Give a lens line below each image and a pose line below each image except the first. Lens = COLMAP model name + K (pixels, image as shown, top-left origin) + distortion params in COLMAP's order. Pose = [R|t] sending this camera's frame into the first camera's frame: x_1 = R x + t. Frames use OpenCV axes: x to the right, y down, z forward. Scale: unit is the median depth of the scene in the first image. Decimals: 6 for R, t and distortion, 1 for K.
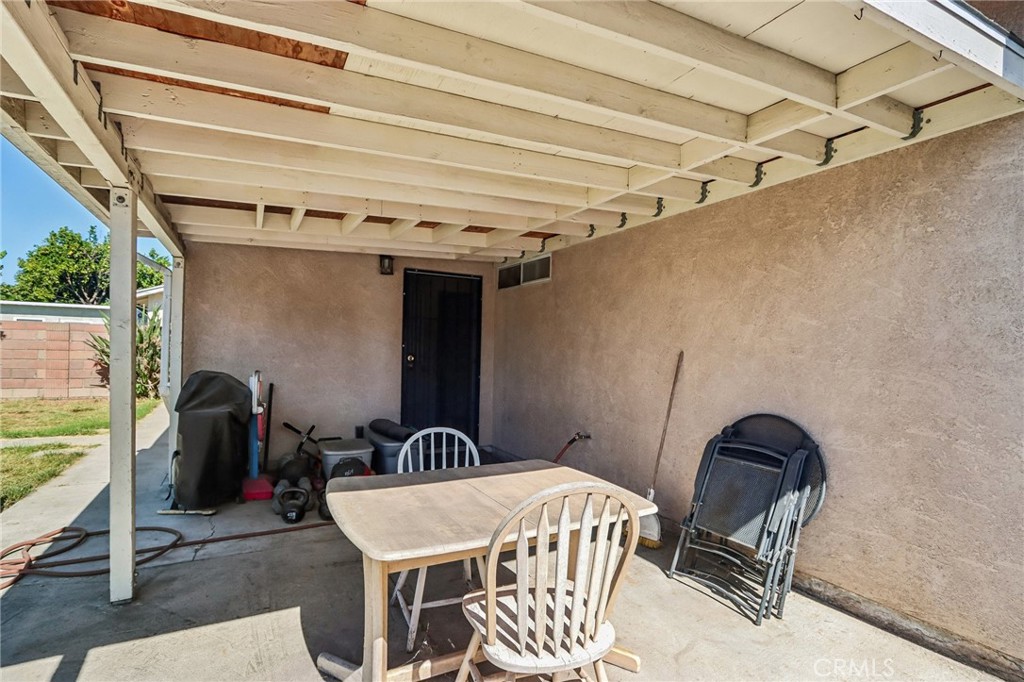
lens RADIAL K [[484.1, 0, 509.2], [0, 484.1, 345.9], [0, 0, 1]] dist [-0.012726, 0.001286]
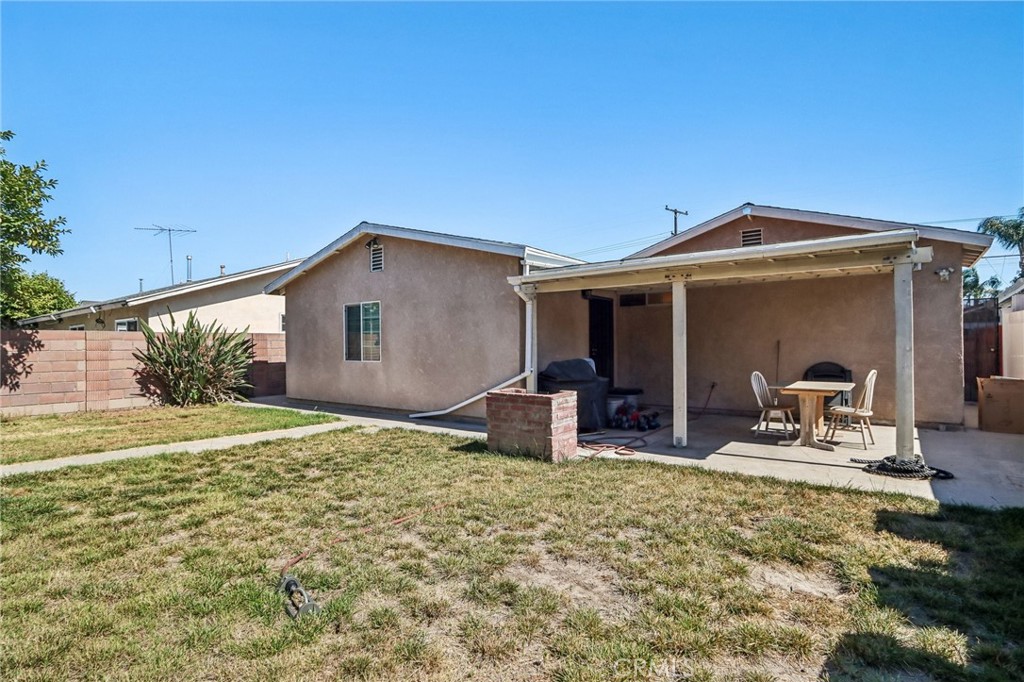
lens RADIAL K [[508.0, 0, 511.7], [0, 508.0, 341.5], [0, 0, 1]] dist [-0.002747, -0.000146]
pose [[0.918236, -0.030435, 0.394863, -1.818125], [0.029048, 0.999533, 0.009493, -0.043362], [-0.394967, 0.002753, 0.918691, -0.761774]]
